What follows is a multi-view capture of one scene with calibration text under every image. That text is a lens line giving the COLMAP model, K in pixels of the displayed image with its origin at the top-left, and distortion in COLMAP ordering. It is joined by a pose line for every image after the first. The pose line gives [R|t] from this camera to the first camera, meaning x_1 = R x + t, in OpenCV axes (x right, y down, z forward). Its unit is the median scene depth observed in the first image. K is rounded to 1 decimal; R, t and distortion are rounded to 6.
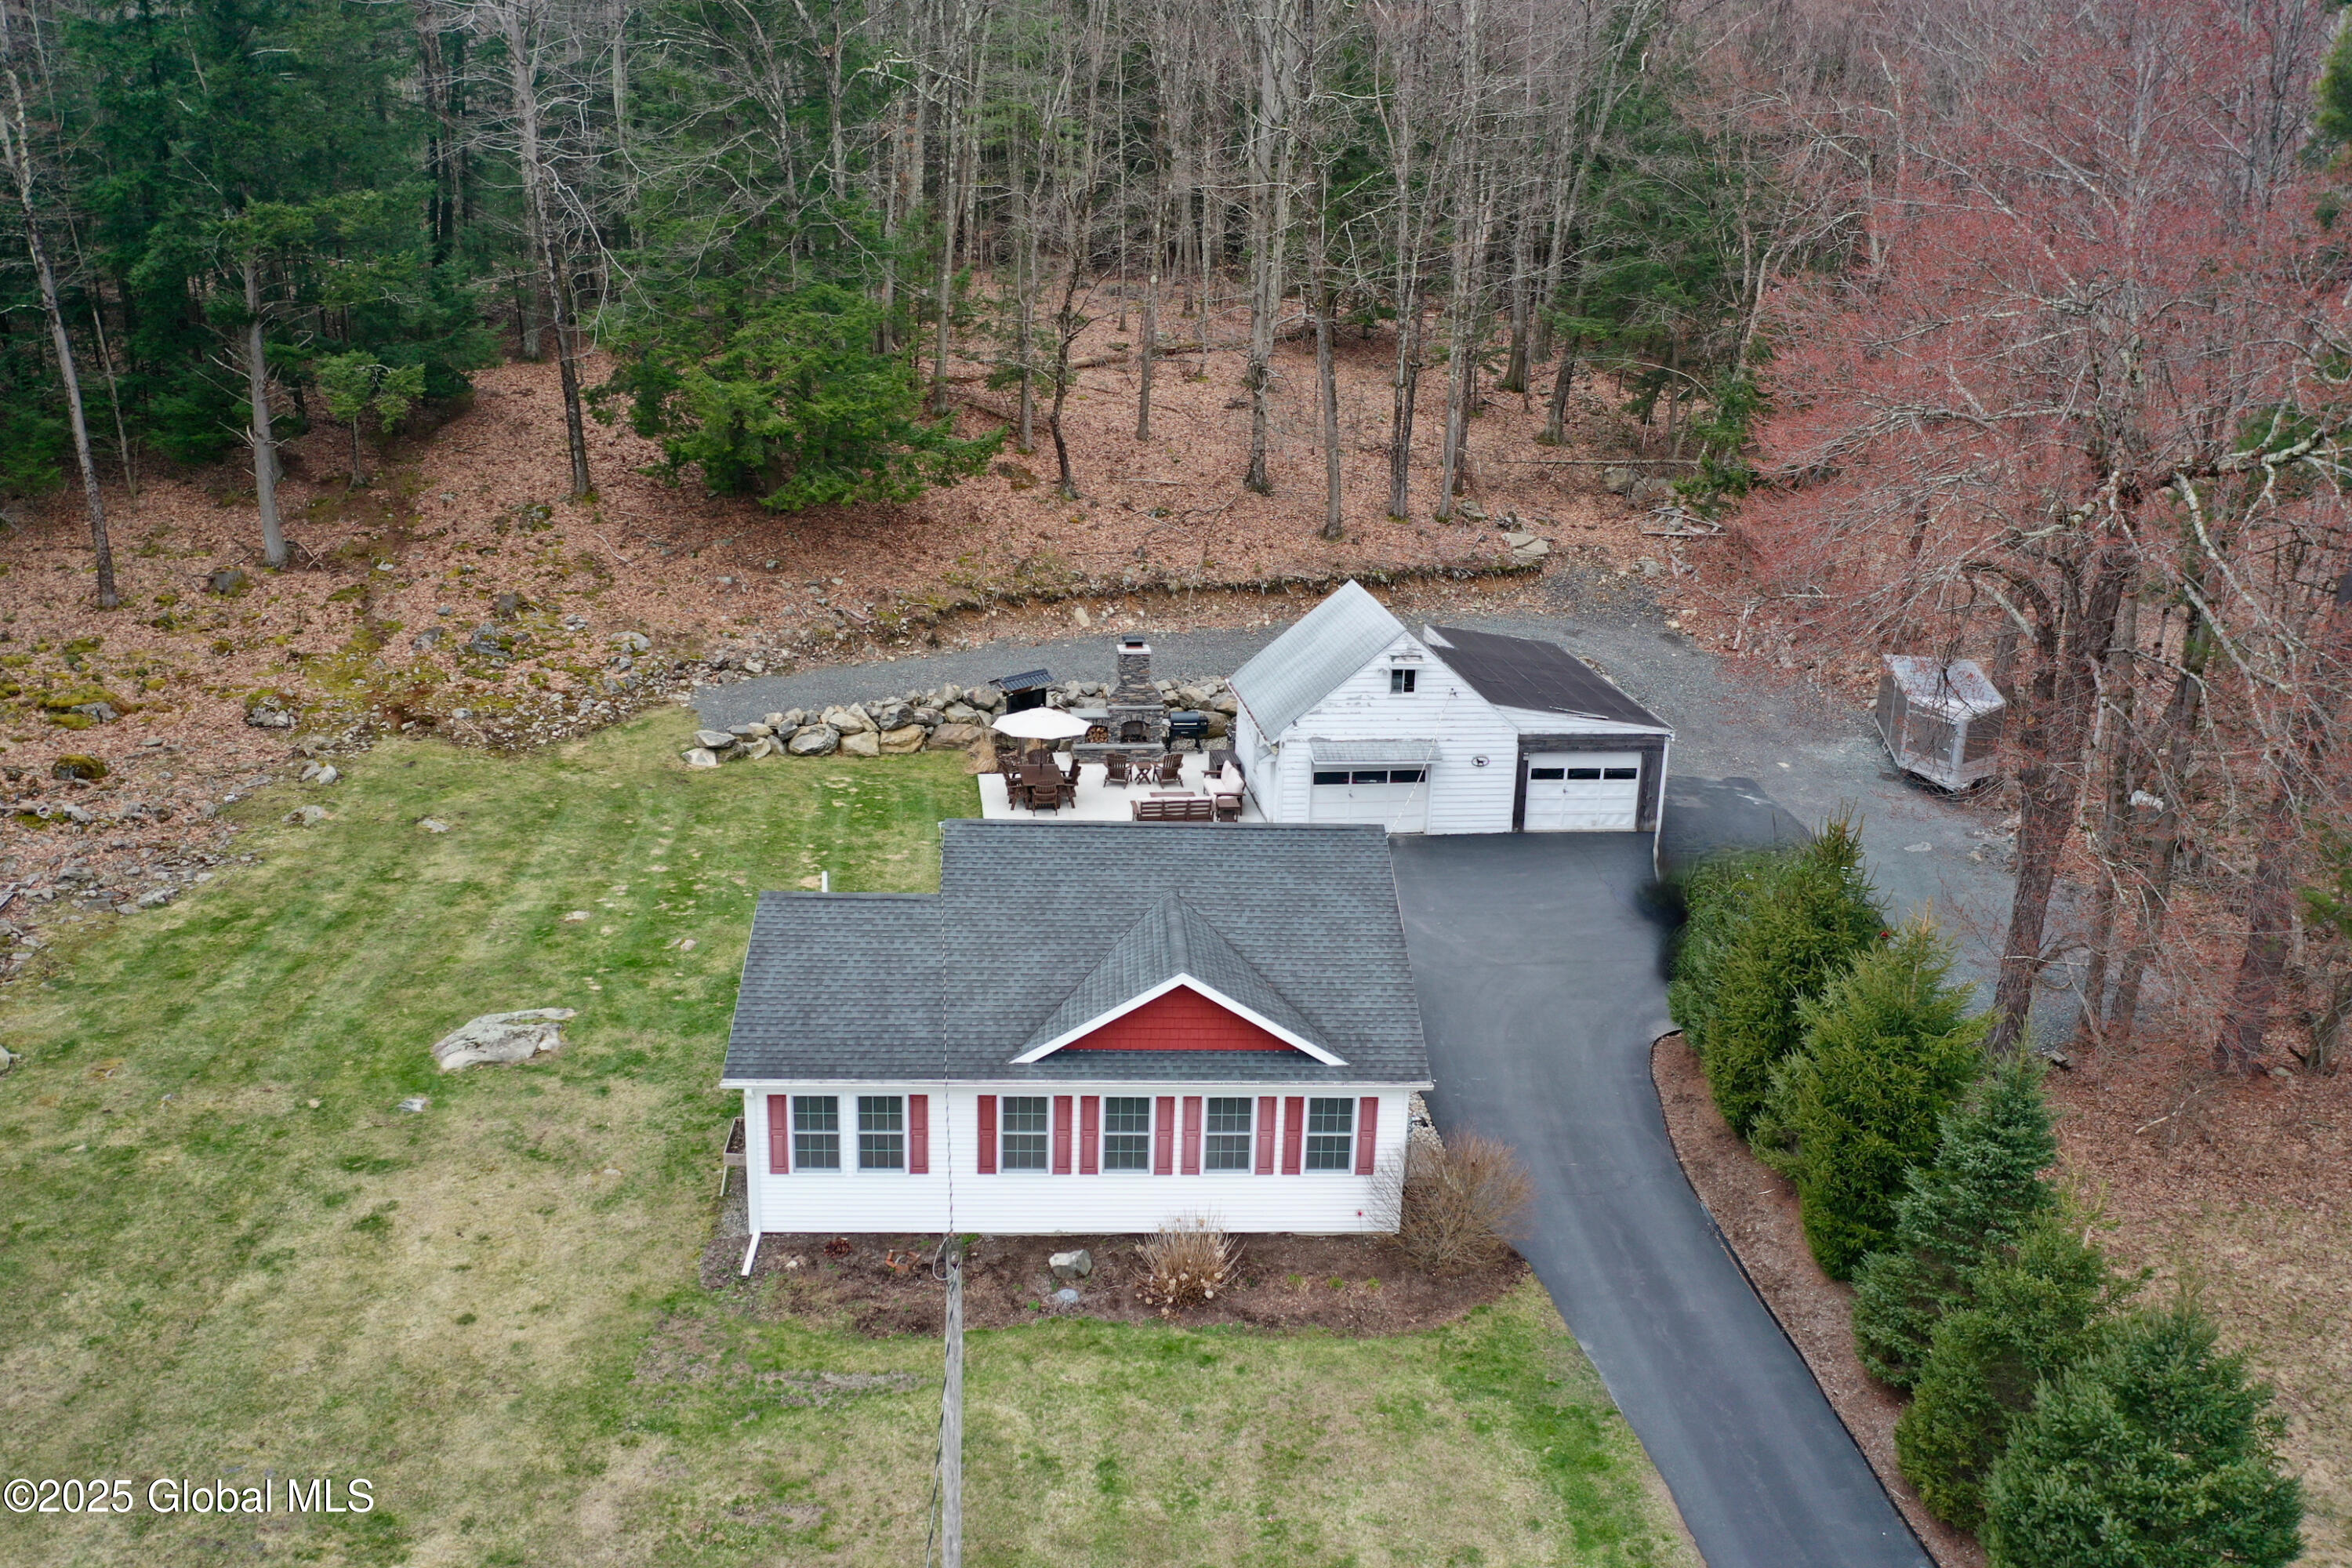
lens RADIAL K [[1957.3, 0, 1176.0], [0, 1957.3, 784.0], [0, 0, 1]] dist [0.007548, 0.003297]
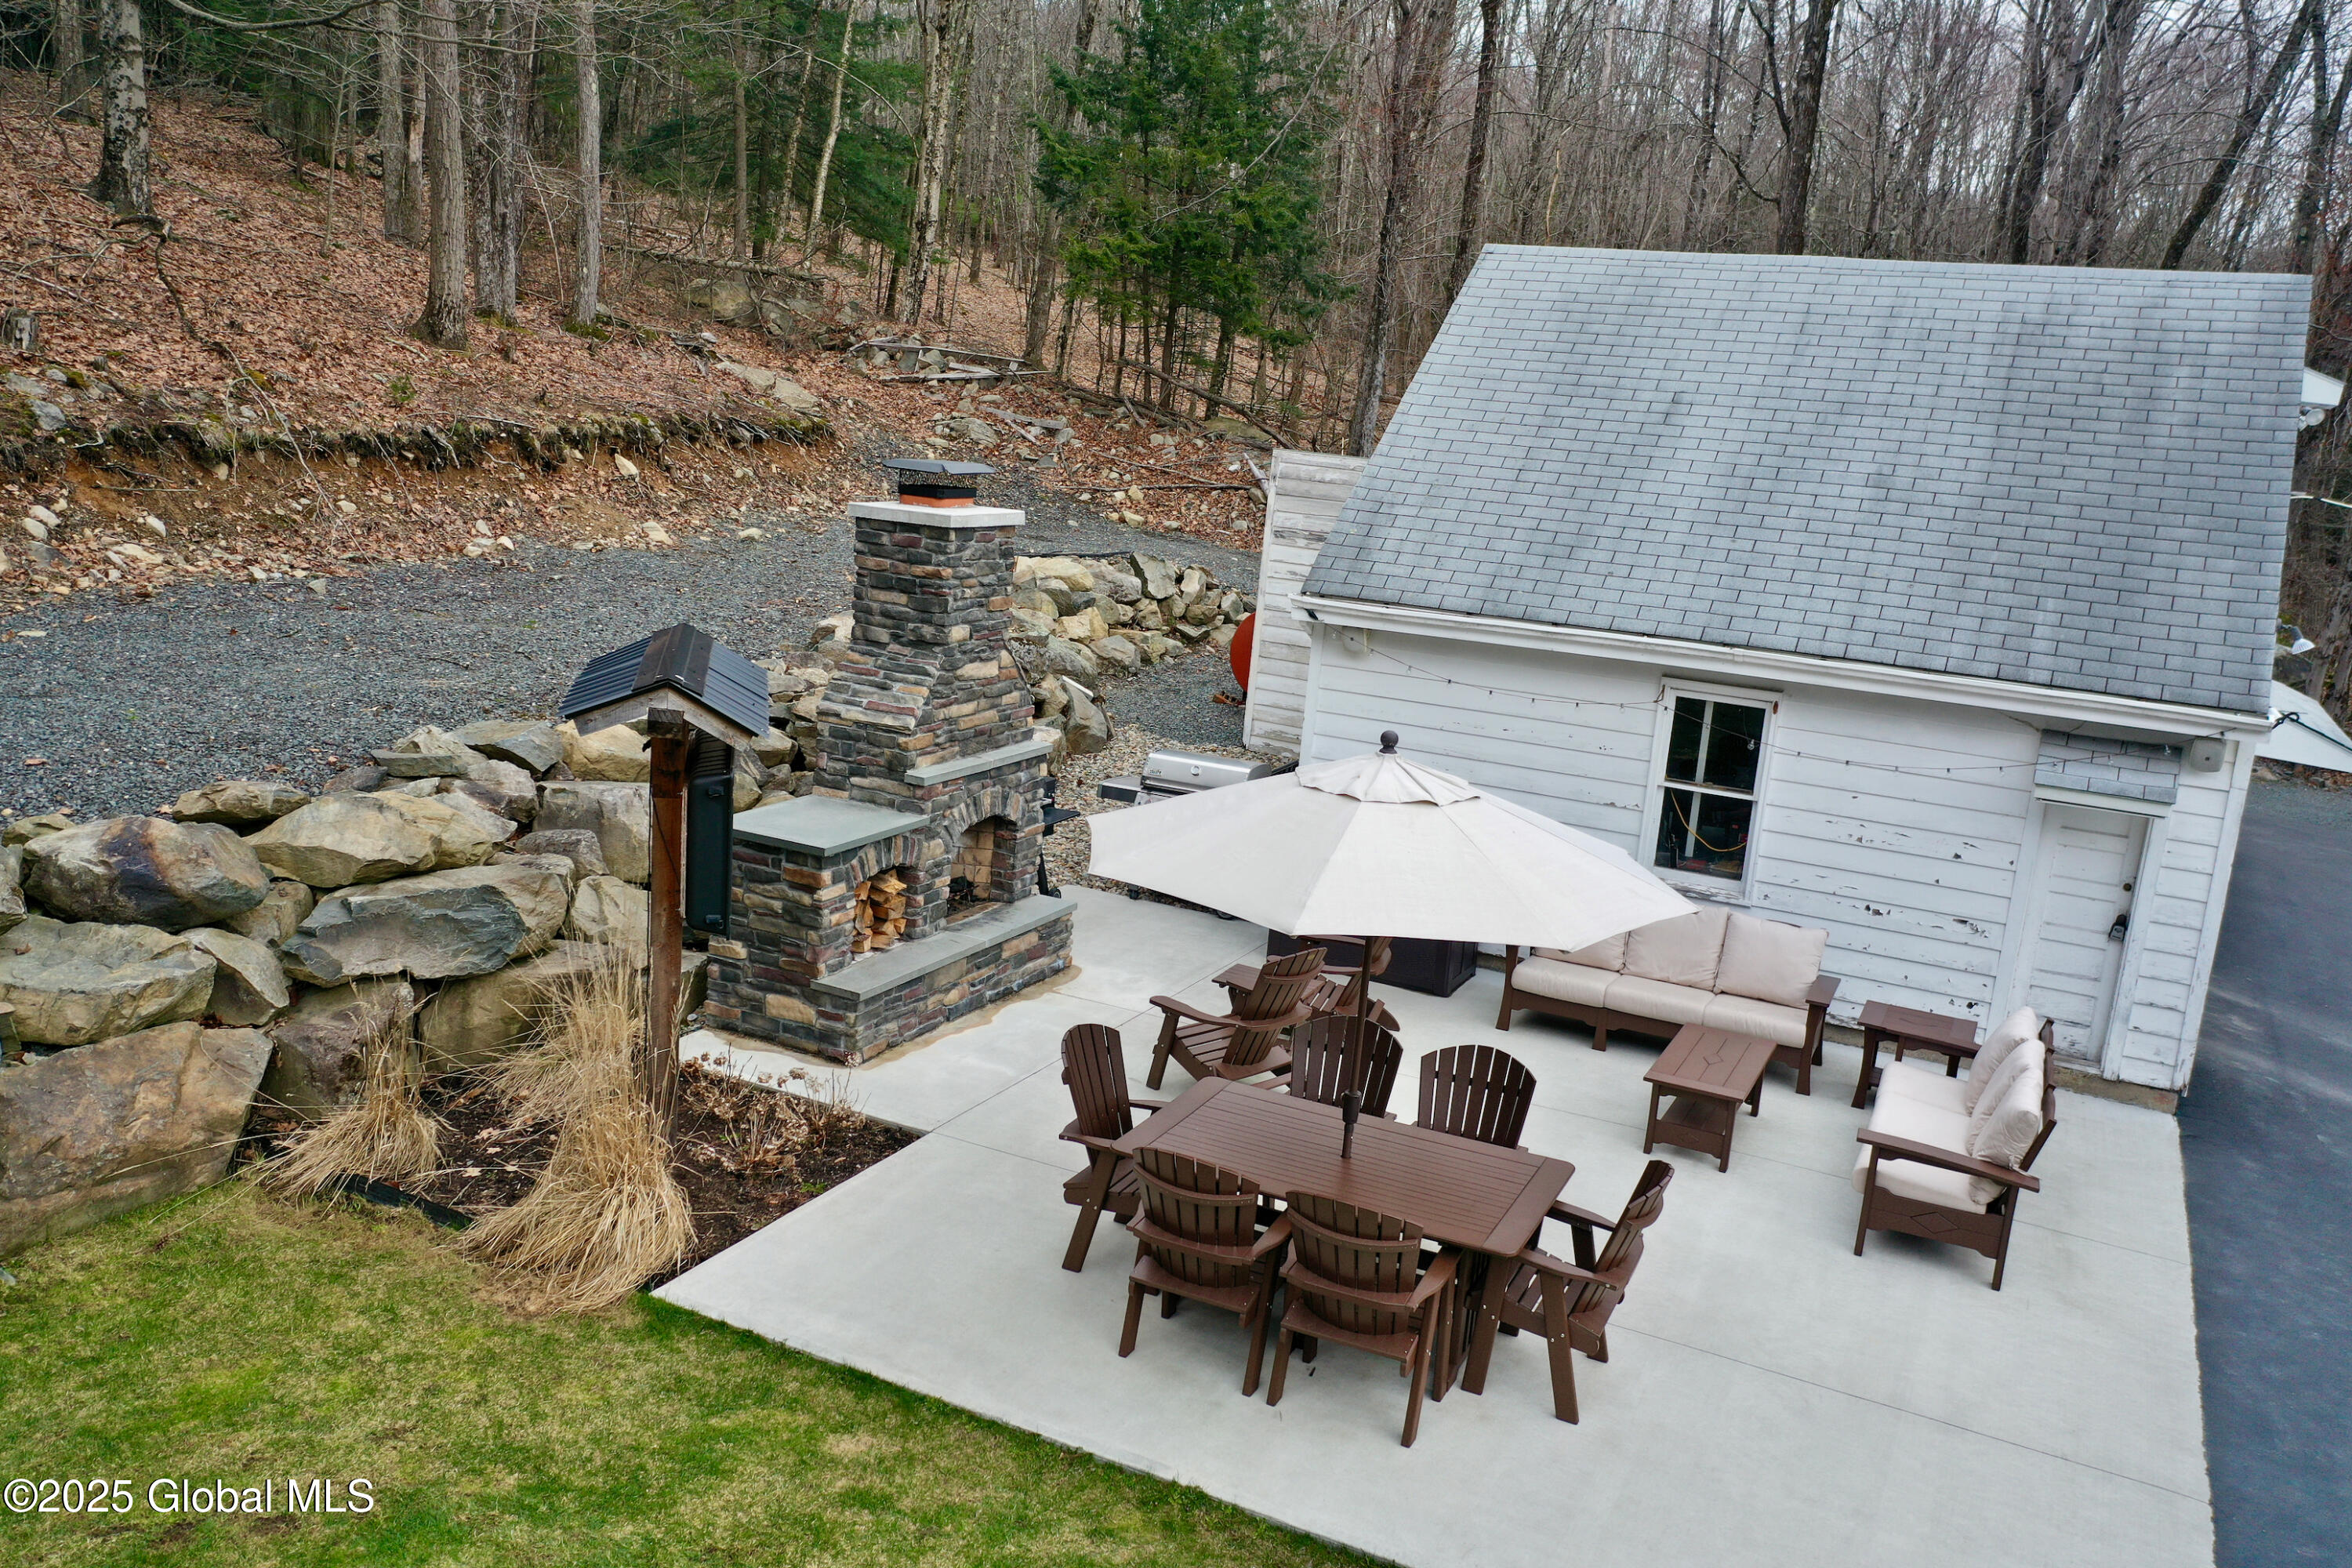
lens RADIAL K [[1864.5, 0, 1176.0], [0, 1864.5, 784.0], [0, 0, 1]] dist [0.013948, 0.001724]
pose [[0.559809, -0.152812, 0.814410, -0.207408], [0.185741, 0.980979, 0.056392, -0.049107], [-0.807536, 0.119701, 0.577544, 0.936836]]
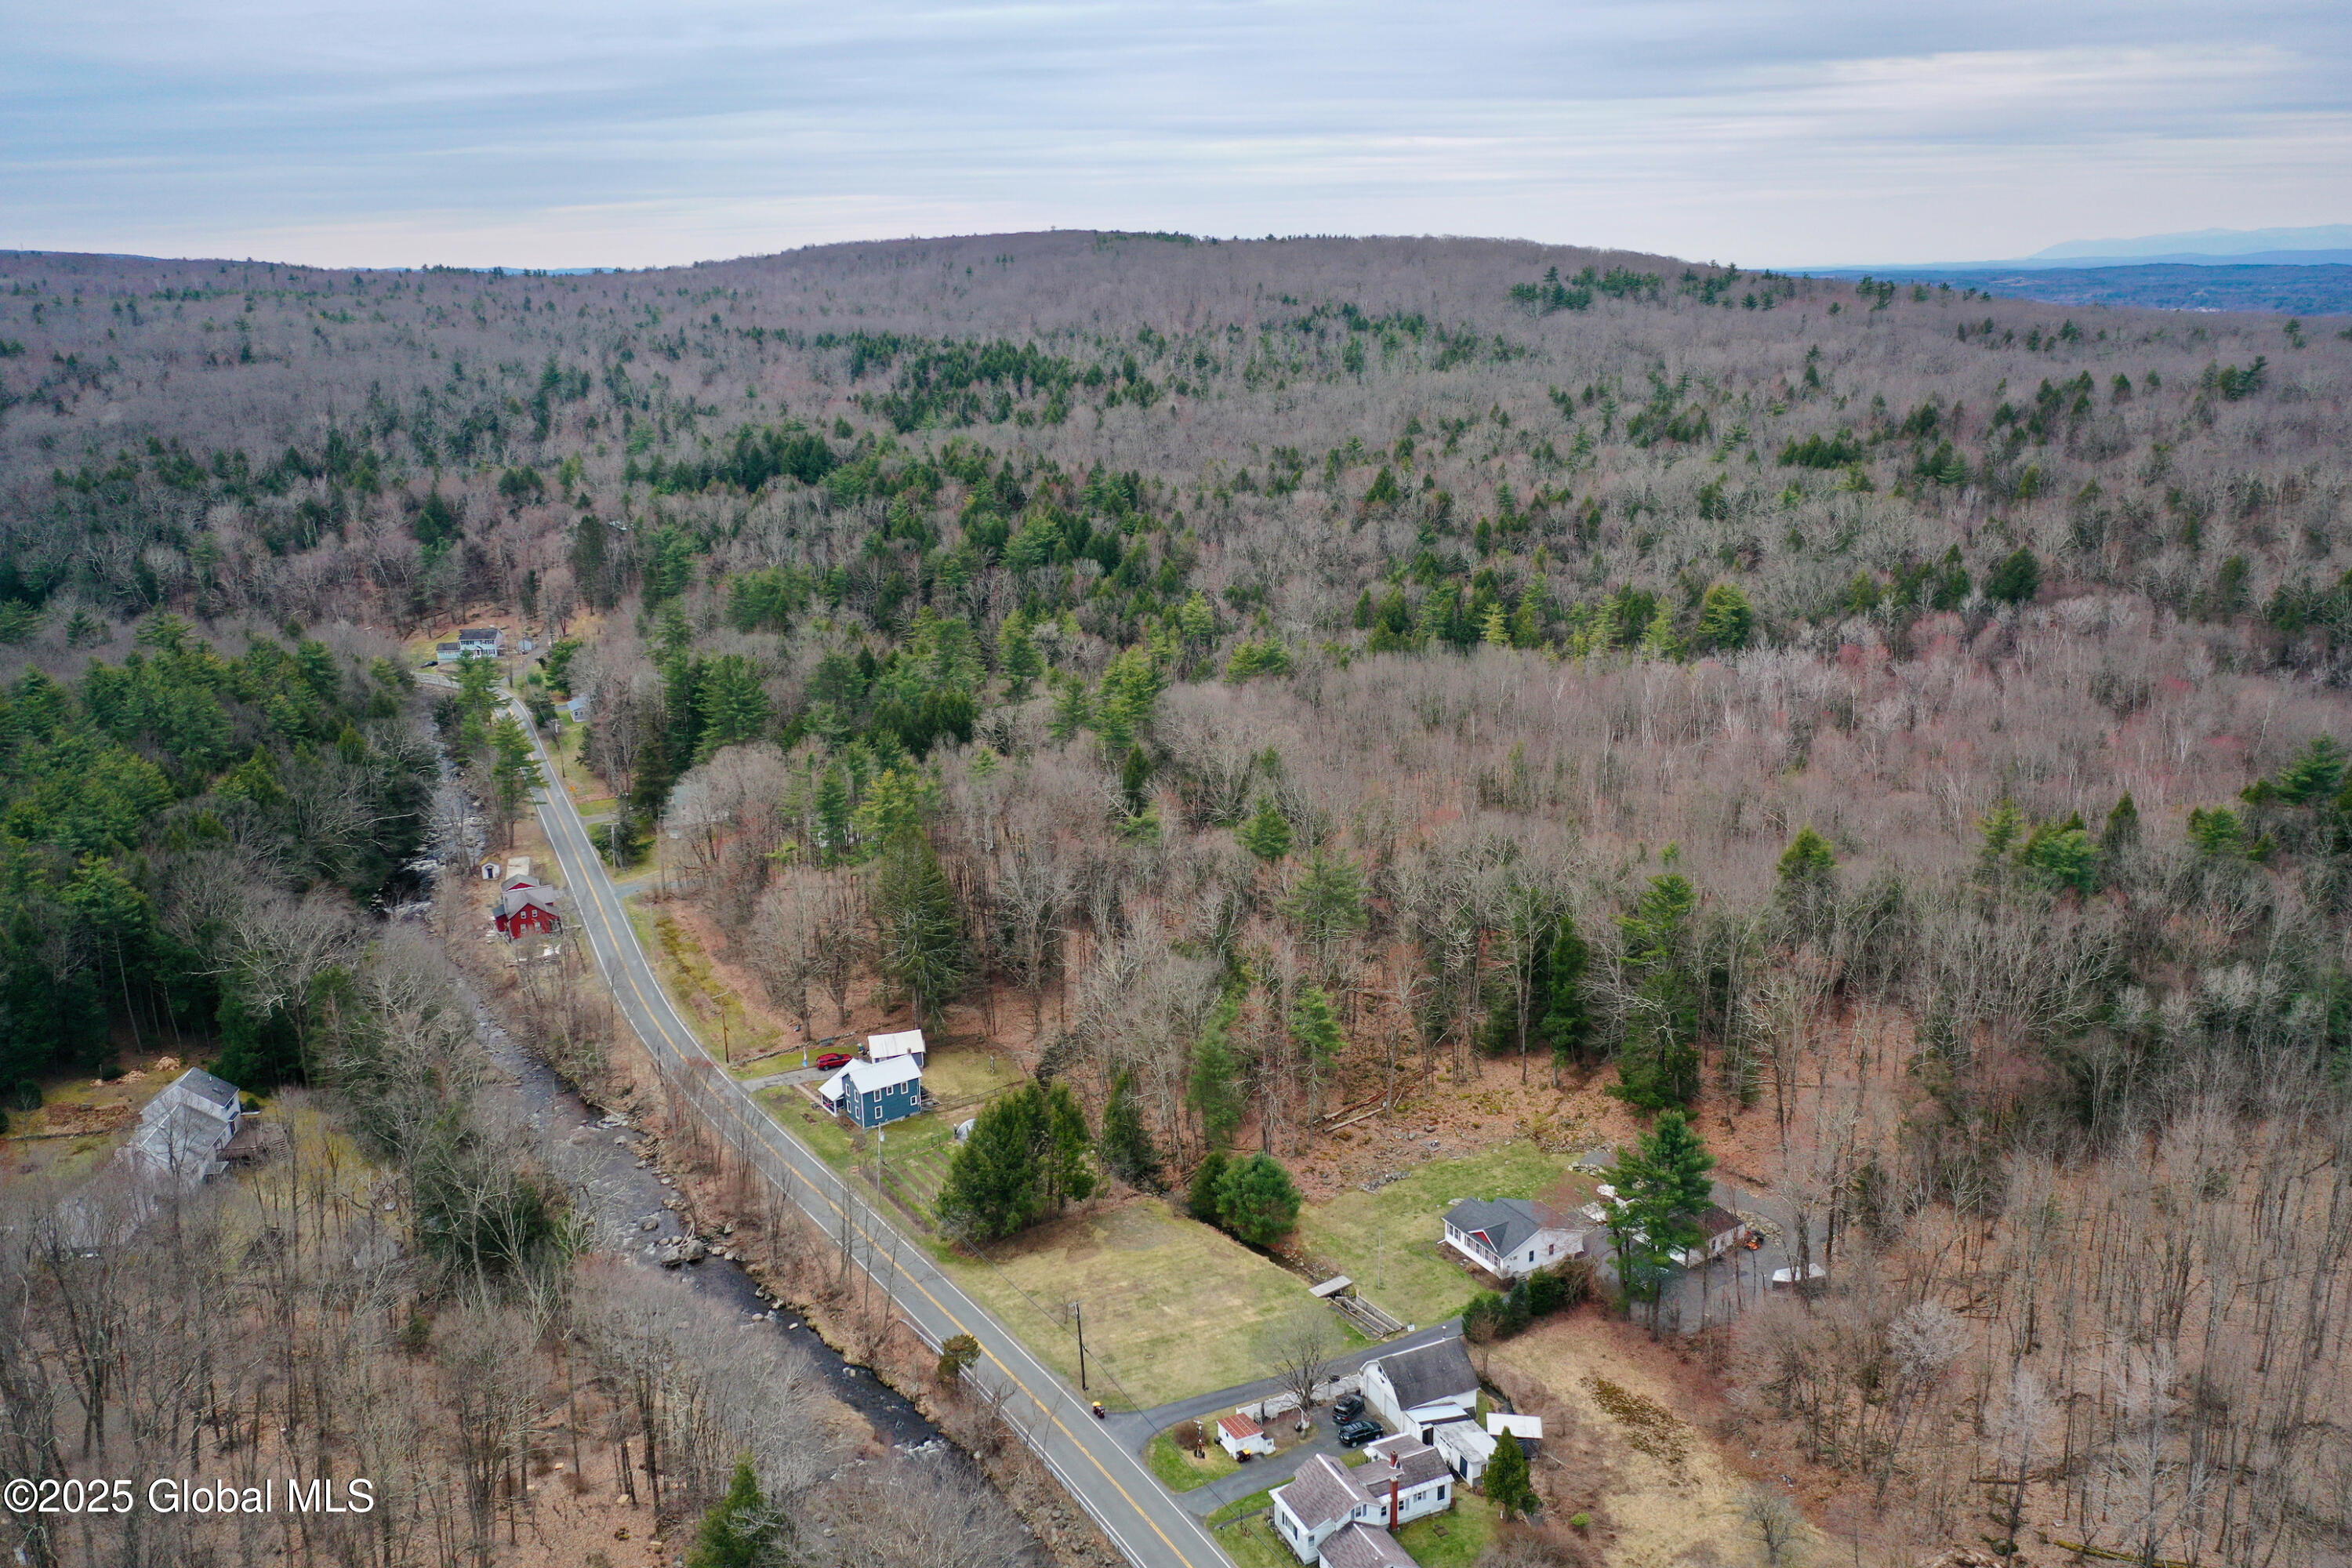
lens RADIAL K [[1864.5, 0, 1176.0], [0, 1864.5, 784.0], [0, 0, 1]] dist [0.013948, 0.001724]
pose [[0.447621, 0.202391, -0.871019, 3.166520], [-0.238891, 0.965714, 0.101627, -1.177438], [0.861723, 0.162588, 0.480623, -2.184745]]
